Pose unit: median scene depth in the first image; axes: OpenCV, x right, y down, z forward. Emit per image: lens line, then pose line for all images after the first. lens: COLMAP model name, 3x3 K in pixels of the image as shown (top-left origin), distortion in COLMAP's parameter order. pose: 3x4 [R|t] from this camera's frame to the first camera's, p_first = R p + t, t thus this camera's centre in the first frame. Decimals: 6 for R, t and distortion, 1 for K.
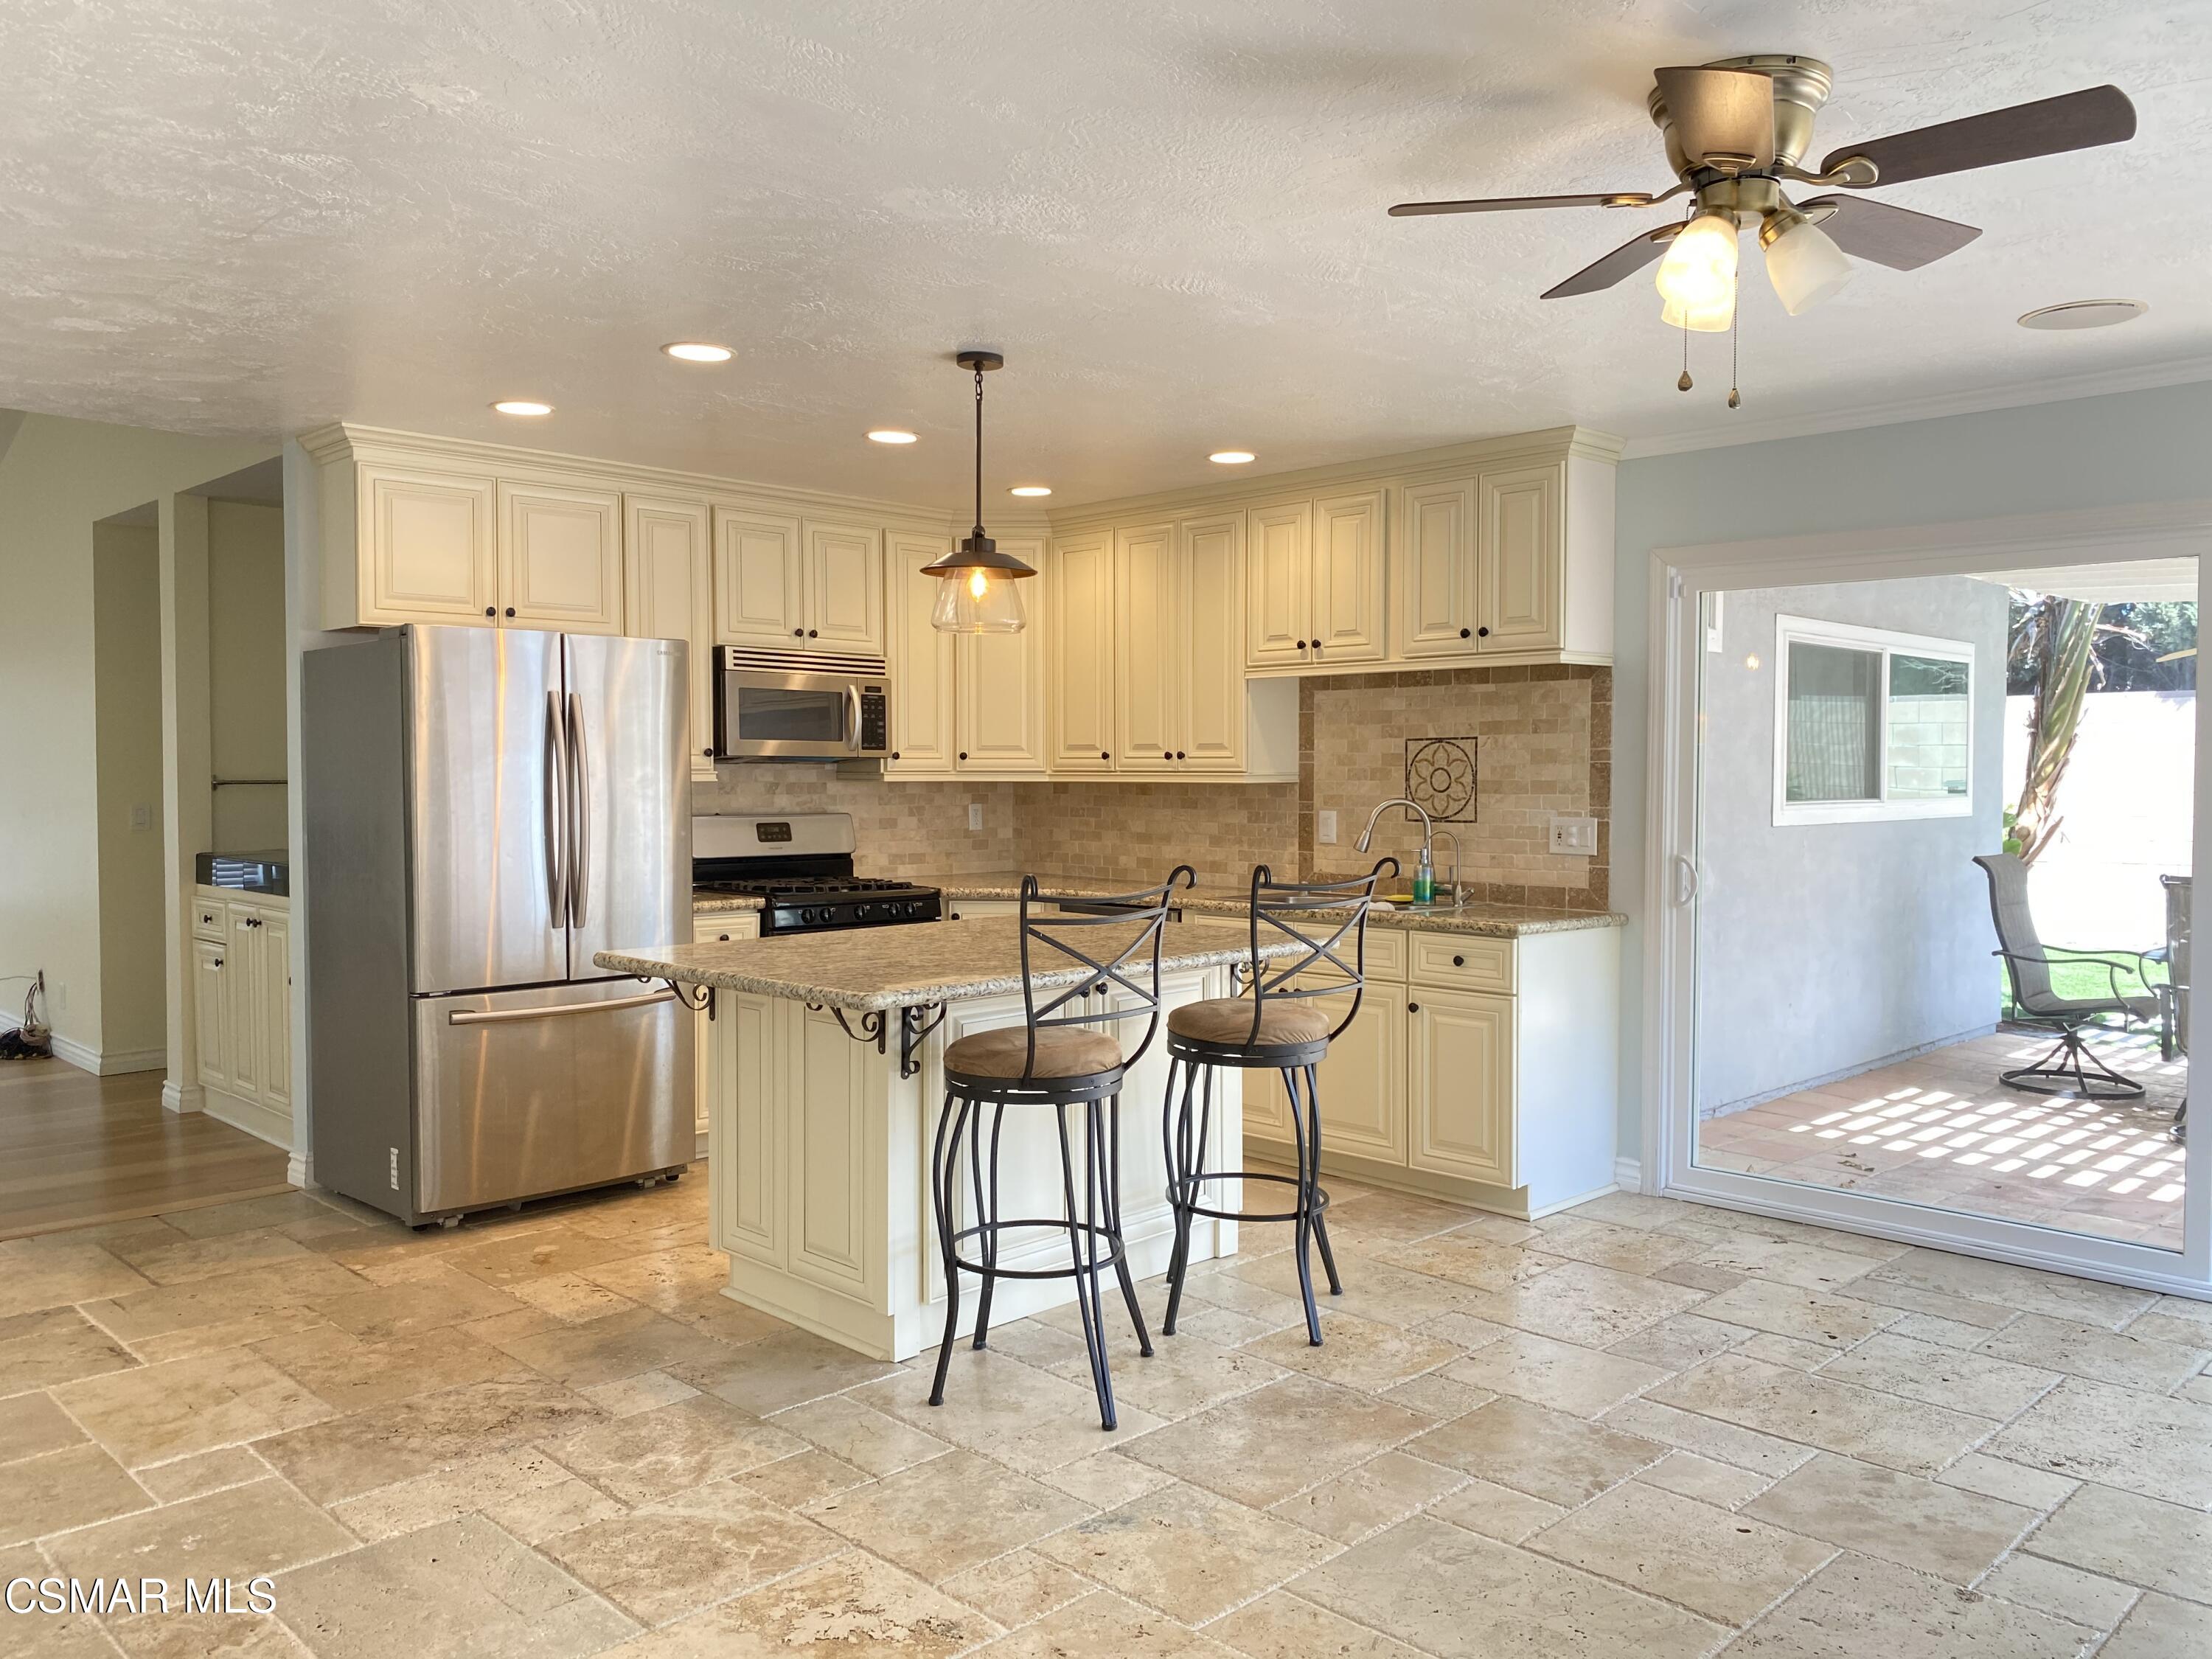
lens RADIAL K [[1686.5, 0, 1096.4], [0, 1686.5, 826.2], [0, 0, 1]] dist [0.099289, -0.197213]
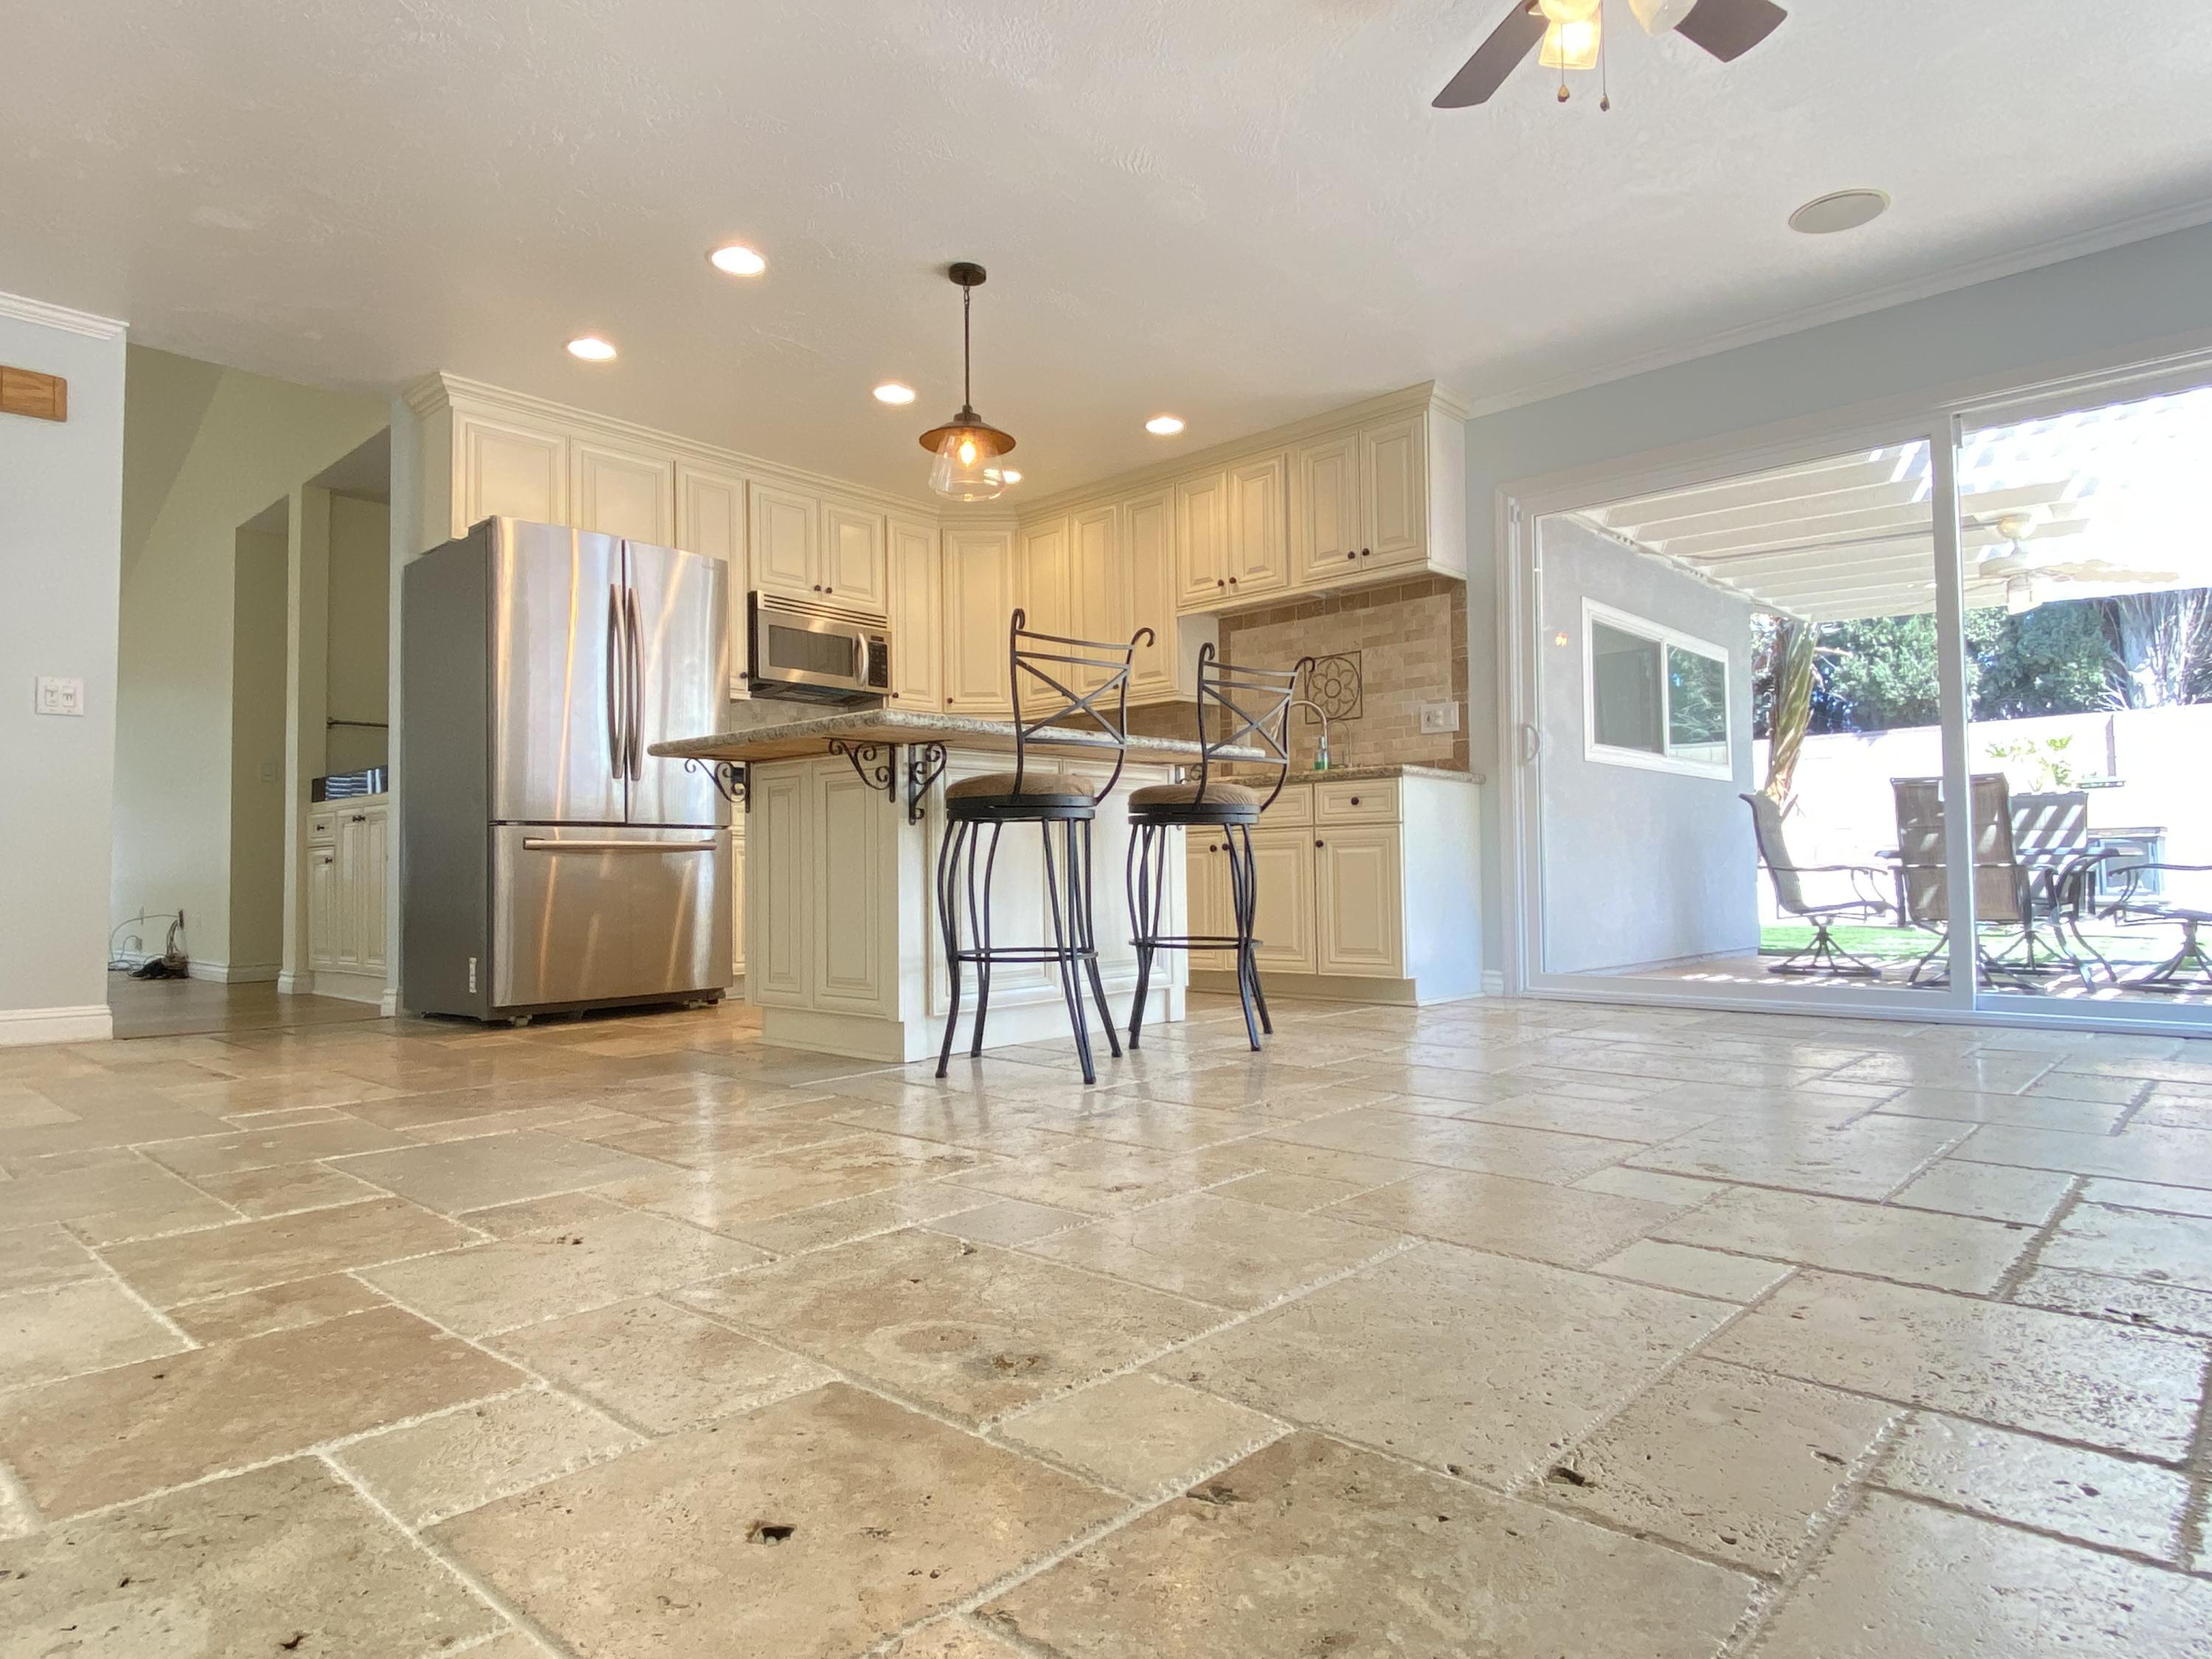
lens RADIAL K [[1291.0, 0, 1106.0], [0, 1291.0, 829.5], [0, 0, 1]] dist [0.096959, -0.122813]
pose [[0.998721, -0.011314, 0.049271, -0.014407], [0.014934, 0.997167, -0.073720, 0.150020], [-0.048298, 0.074361, 0.996061, 0.056003]]
